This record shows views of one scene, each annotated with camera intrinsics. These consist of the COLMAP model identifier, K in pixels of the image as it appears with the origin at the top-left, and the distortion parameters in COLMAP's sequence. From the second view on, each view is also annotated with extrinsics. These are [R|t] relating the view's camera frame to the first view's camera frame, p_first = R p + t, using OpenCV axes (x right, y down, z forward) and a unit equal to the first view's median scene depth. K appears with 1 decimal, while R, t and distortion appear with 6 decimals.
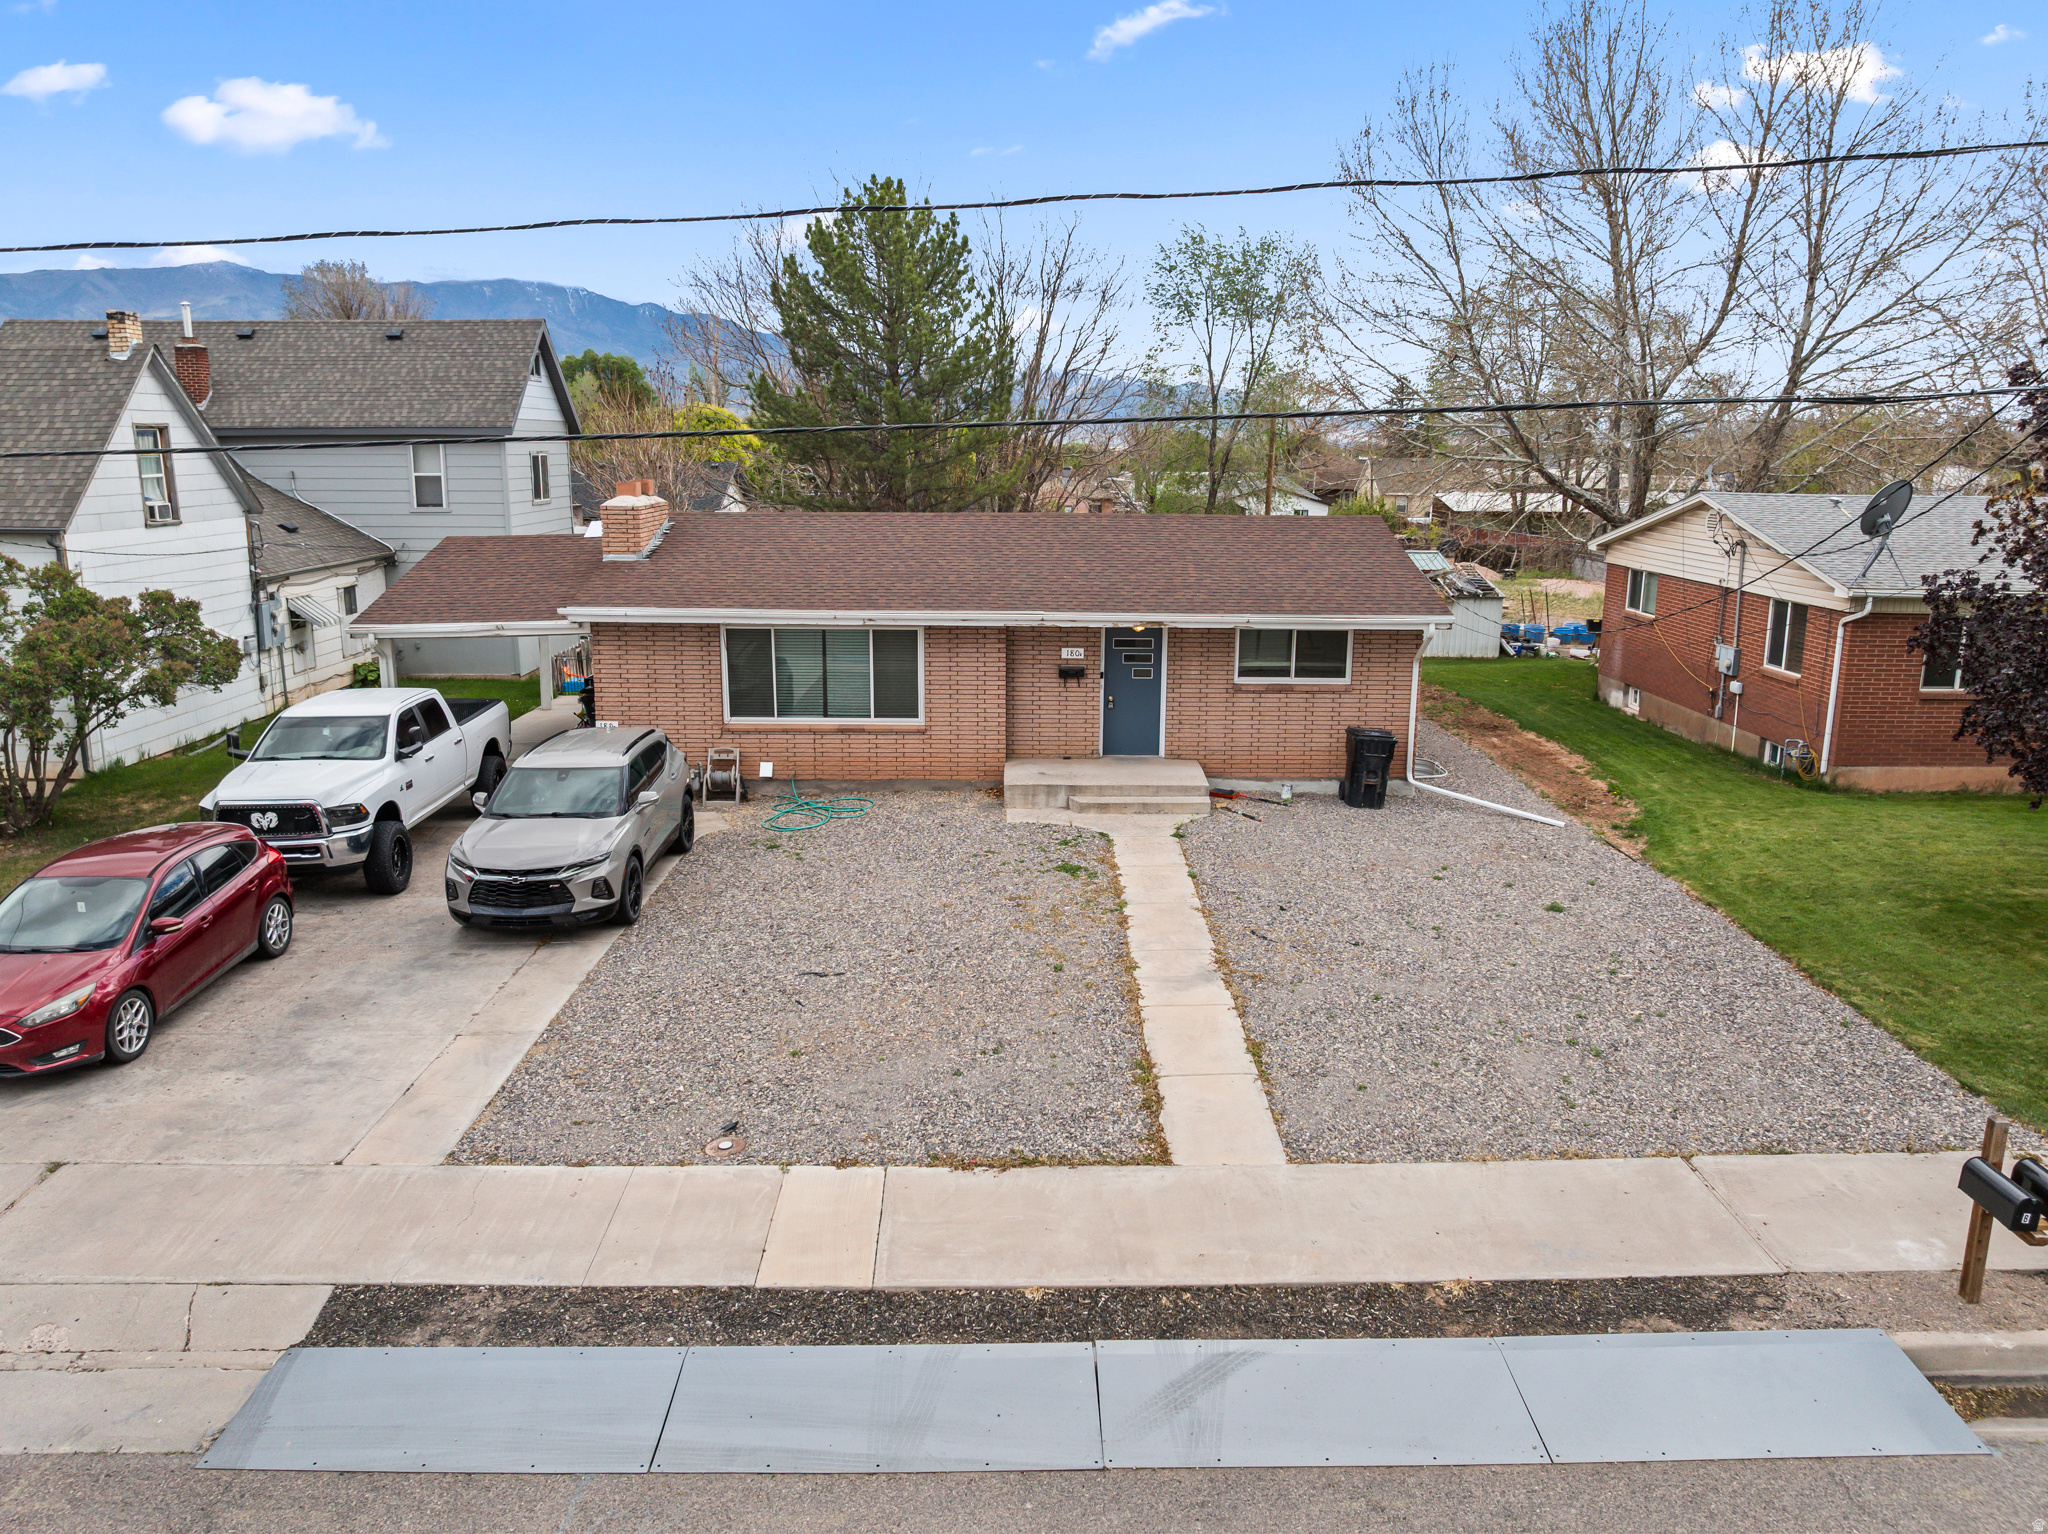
lens RADIAL K [[1439.2, 0, 1032.7], [0, 1439.2, 764.3], [0, 0, 1]] dist [-0.026973, -0.010172]
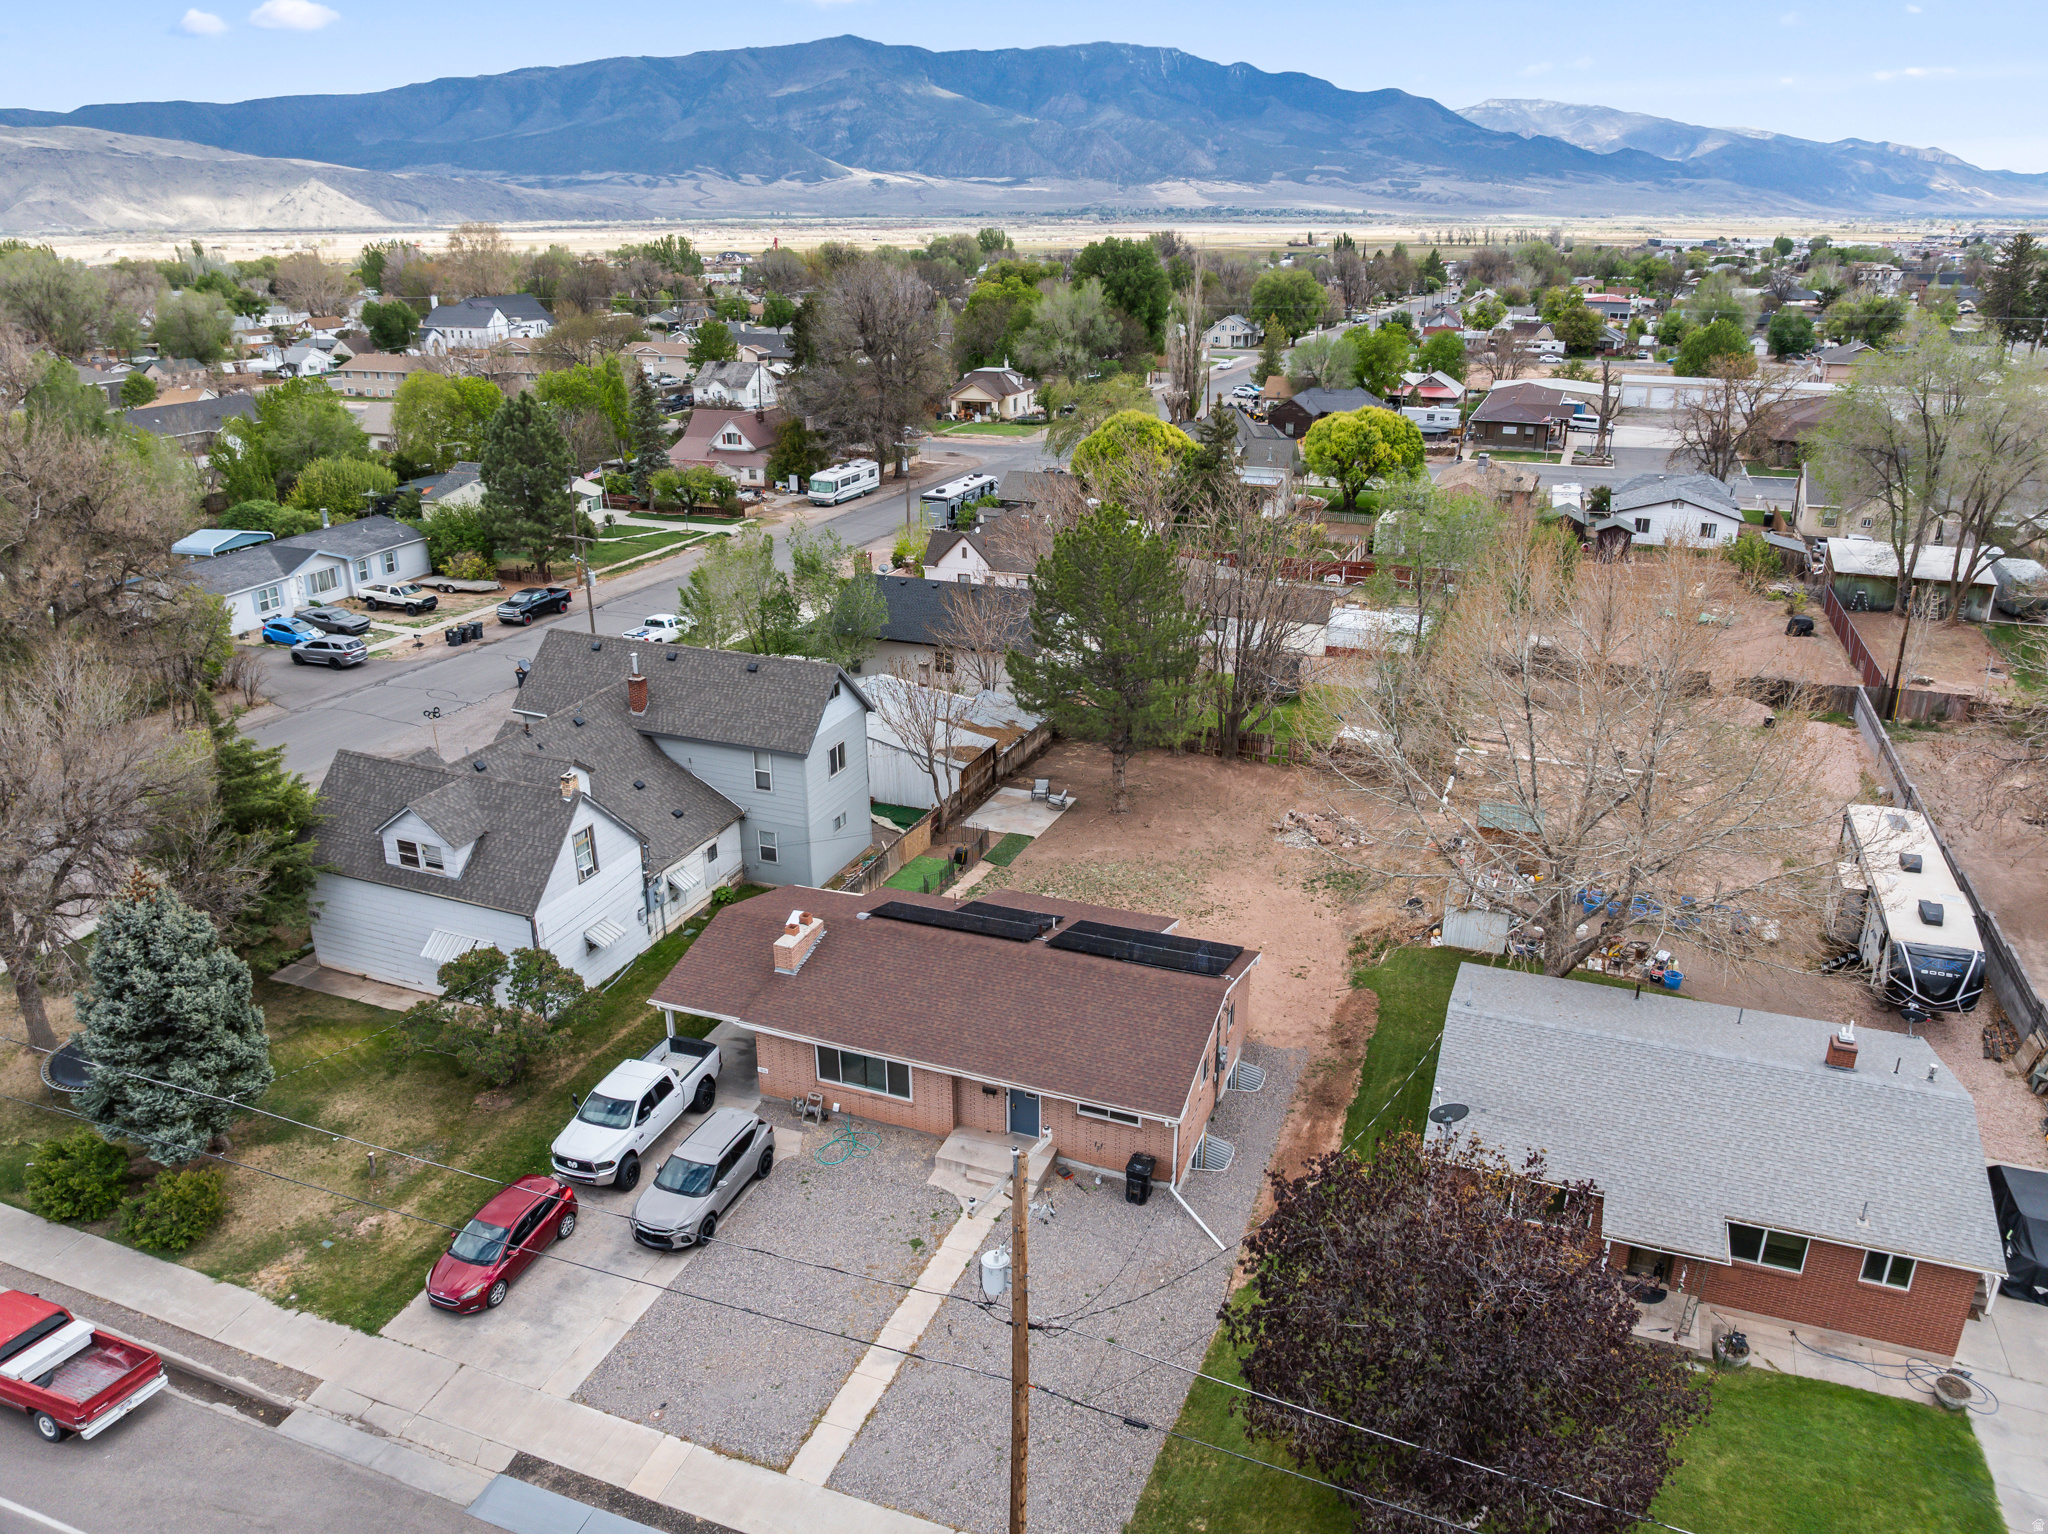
lens RADIAL K [[1439.2, 0, 1032.7], [0, 1439.2, 764.3], [0, 0, 1]] dist [-0.026973, -0.010172]
pose [[0.928752, 0.125573, -0.348786, 0.934148], [-0.074035, 0.984756, 0.157400, -1.078729], [0.363235, -0.120363, 0.923890, -0.843626]]
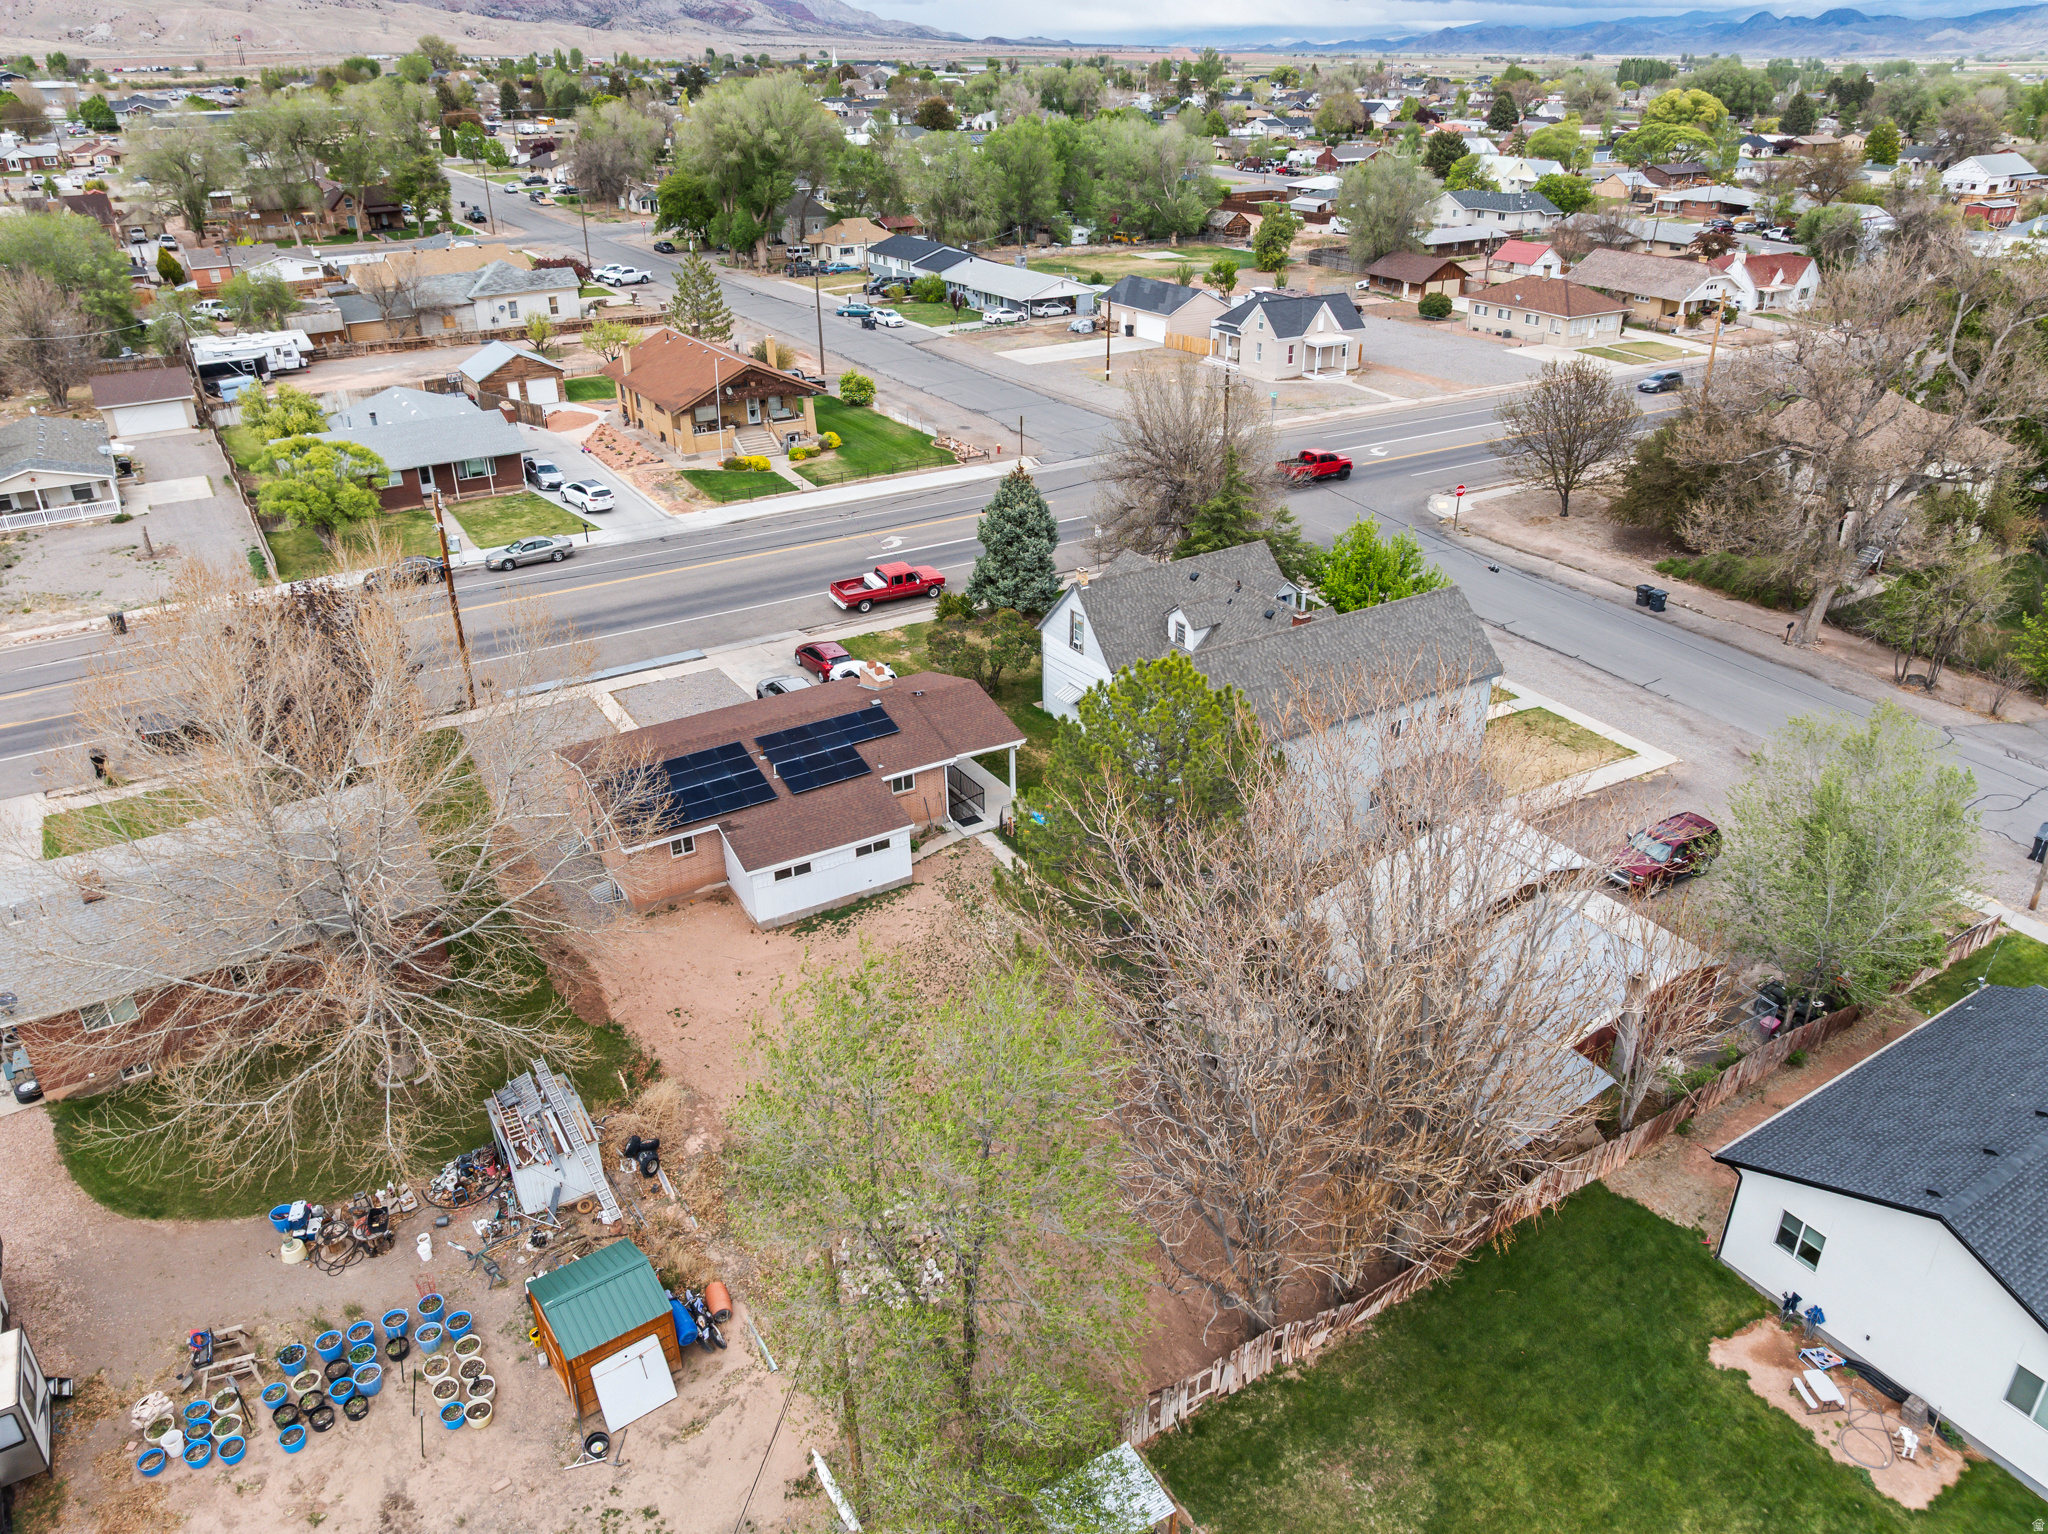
lens RADIAL K [[1439.2, 0, 1032.7], [0, 1439.2, 764.3], [0, 0, 1]] dist [-0.026973, -0.010172]
pose [[-0.854253, 0.229107, -0.466650, 1.069137], [-0.120868, 0.785518, 0.606921, -2.472753], [0.505612, 0.574867, -0.643339, 4.348479]]
